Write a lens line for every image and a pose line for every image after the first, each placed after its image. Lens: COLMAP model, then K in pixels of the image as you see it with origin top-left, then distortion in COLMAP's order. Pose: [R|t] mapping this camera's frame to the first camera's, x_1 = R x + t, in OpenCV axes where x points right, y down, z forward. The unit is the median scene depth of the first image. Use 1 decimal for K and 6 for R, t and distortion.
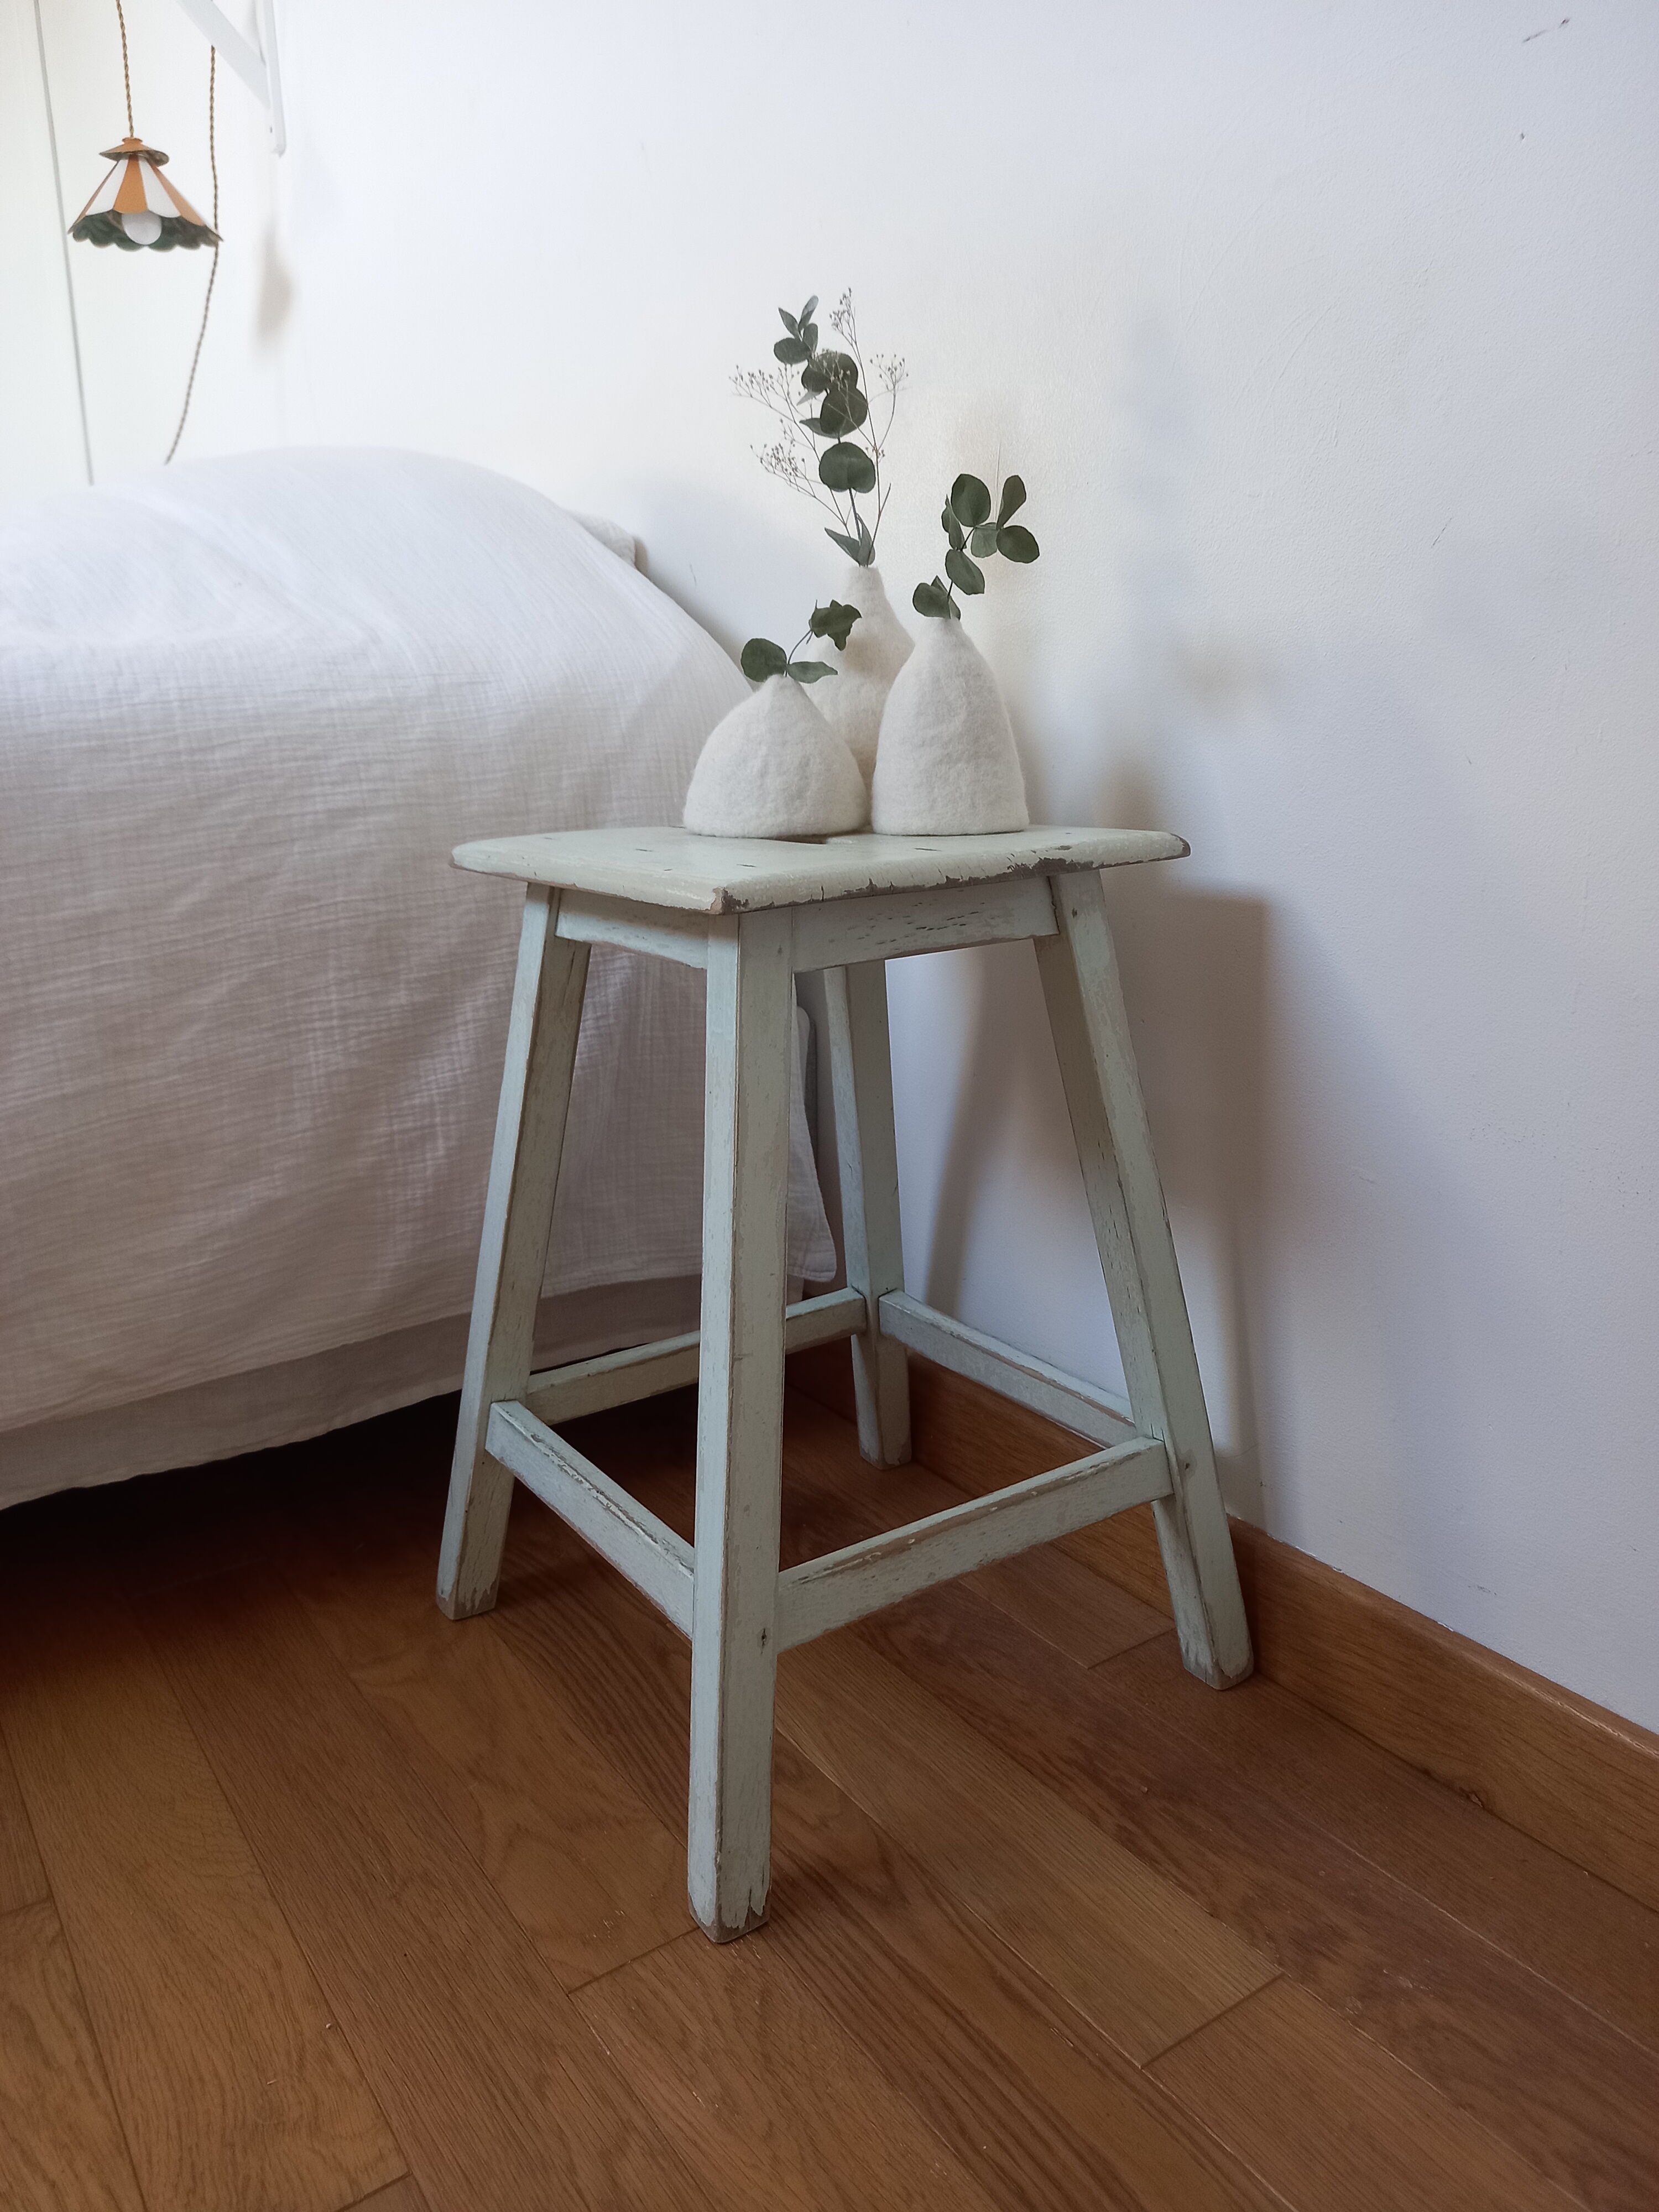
lens RADIAL K [[1633.4, 0, 772.9], [0, 1633.4, 1111.0], [0, 0, 1]] dist [0.036364, -0.002514]
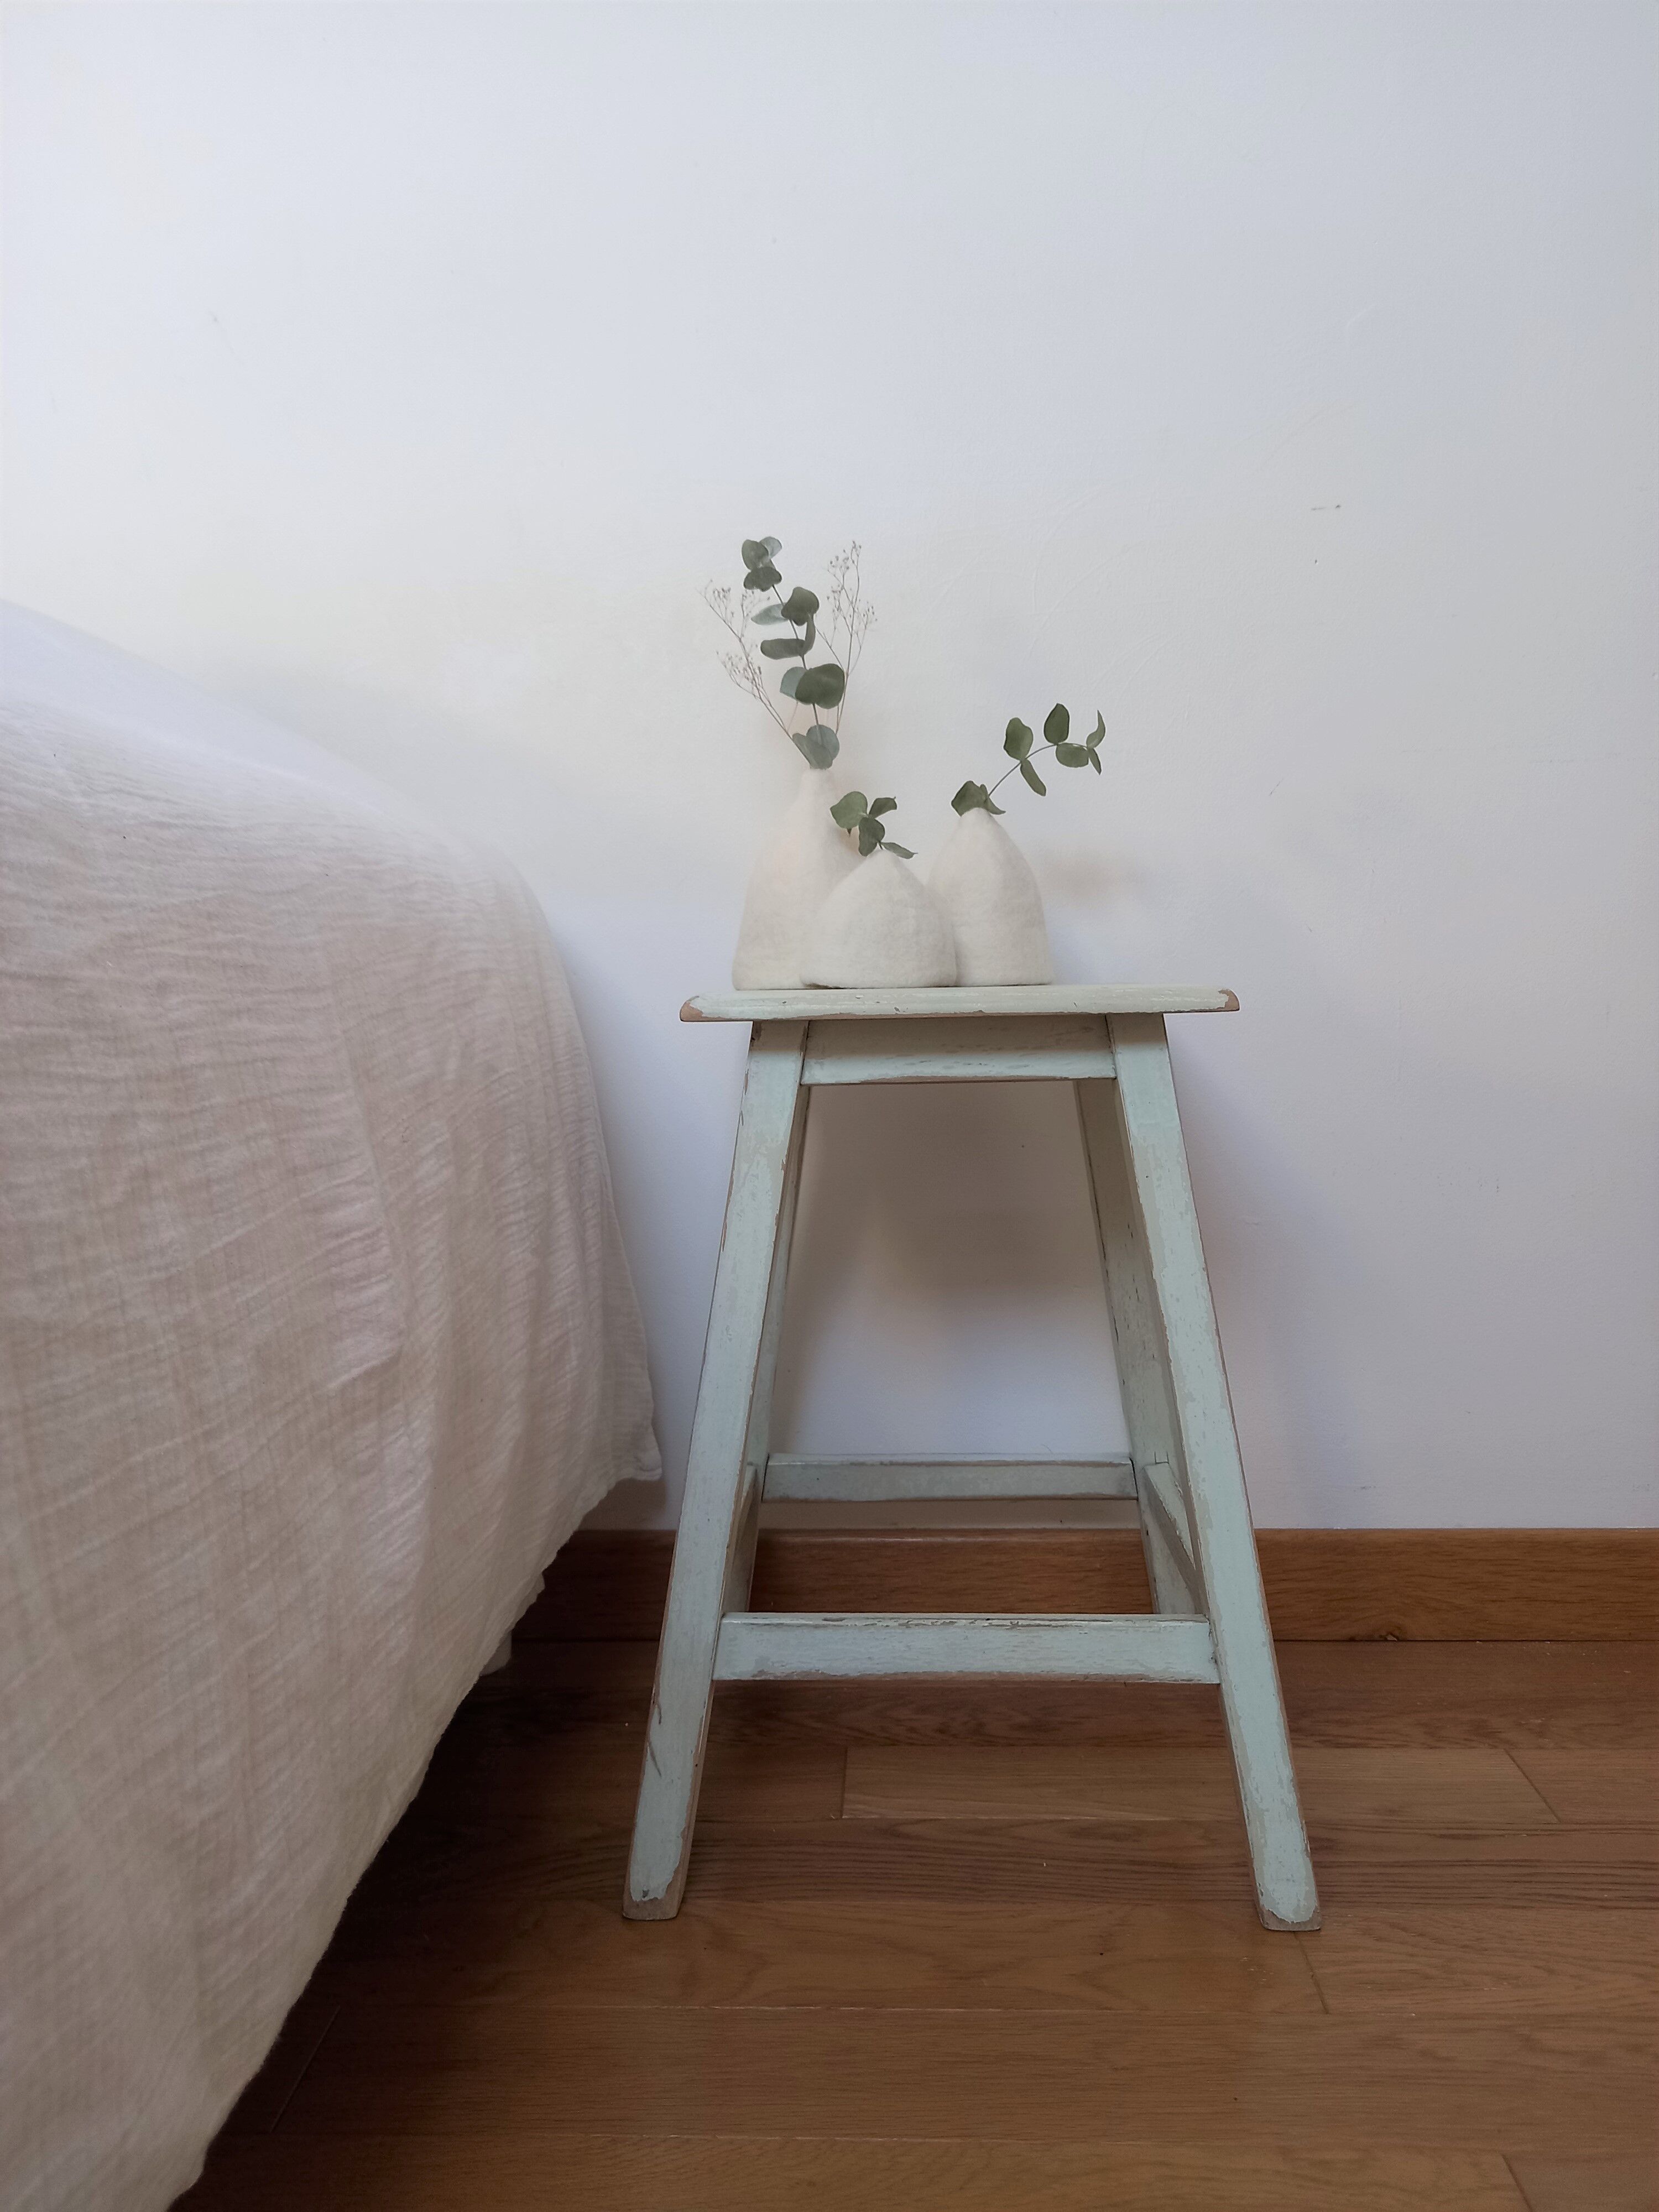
lens RADIAL K [[1659.7, 0, 798.3], [0, 1659.7, 1111.9], [0, 0, 1]] dist [0.030793, -0.044535]
pose [[0.593115, -0.044155, 0.803906, -0.920788], [0.202572, 0.974558, -0.095928, 0.005061], [-0.779217, 0.219745, 0.586969, 0.404835]]
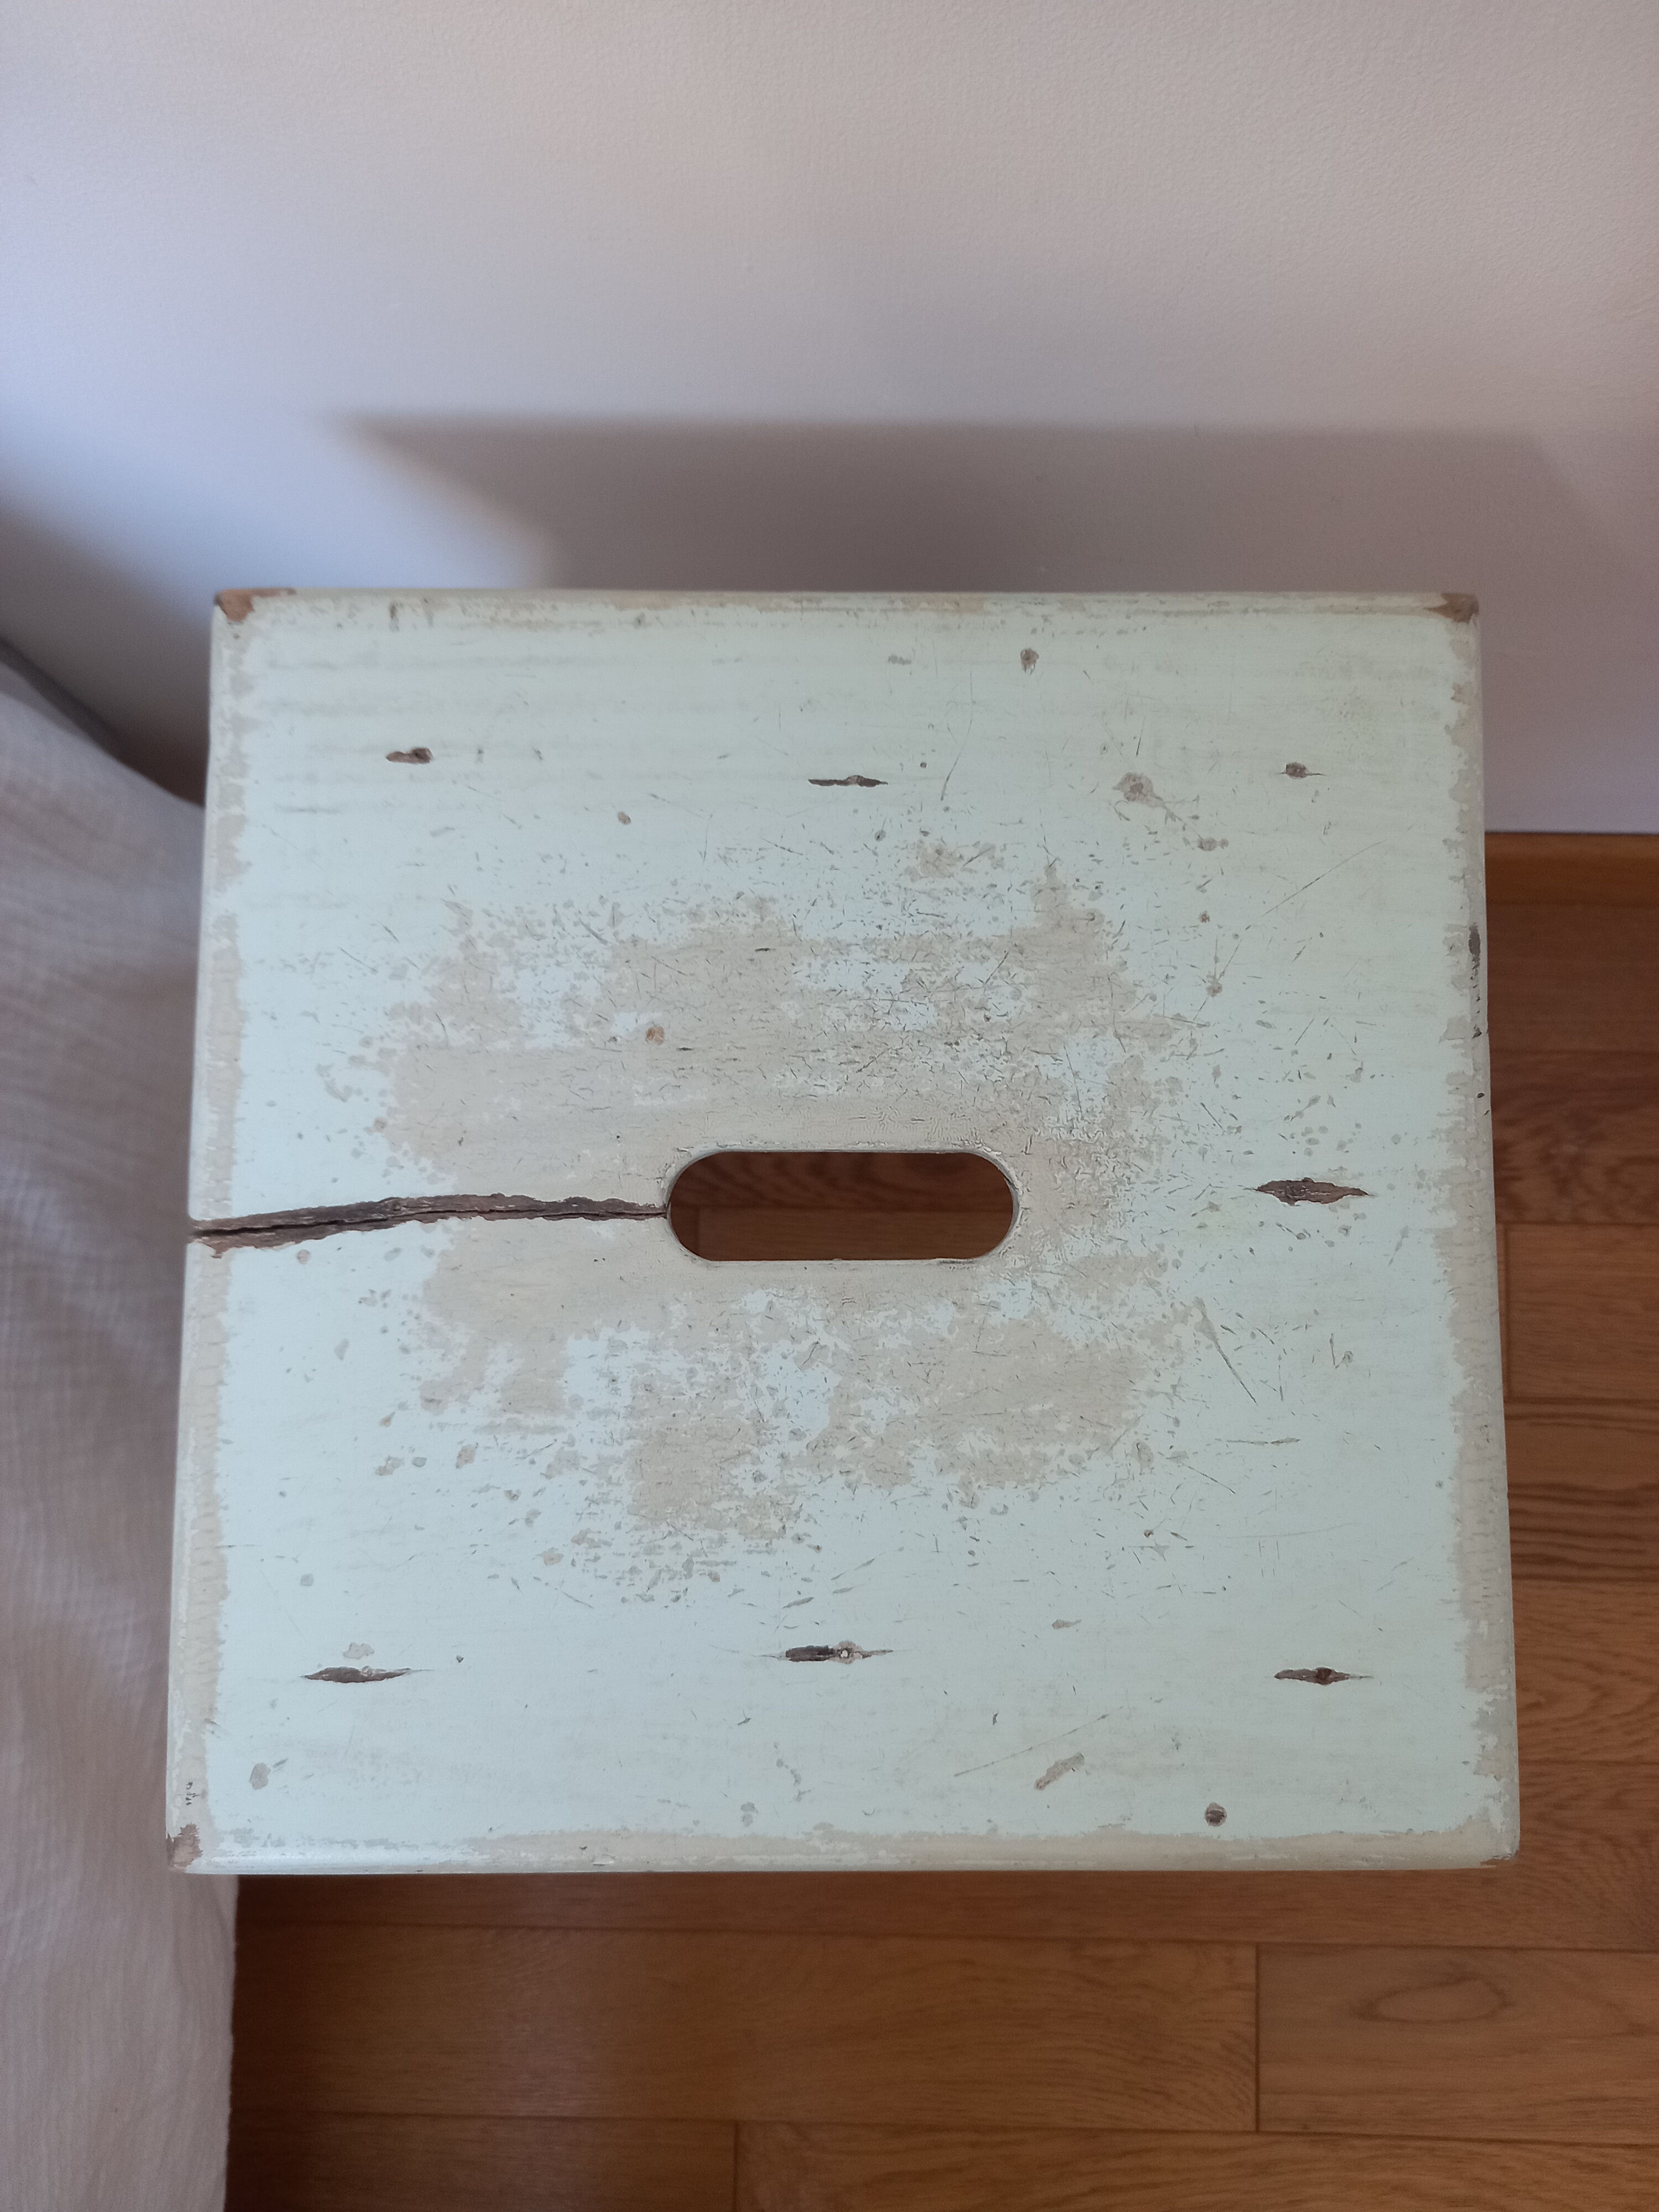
lens RADIAL K [[1649.9, 0, 819.1], [0, 1649.9, 1135.6], [0, 0, 1]] dist [0.000312, -0.000495]
pose [[0.547957, -0.830710, 0.098305, -0.010599], [0.203645, 0.246456, 0.947517, -0.532820], [-0.811340, -0.499179, 0.304218, 0.844372]]
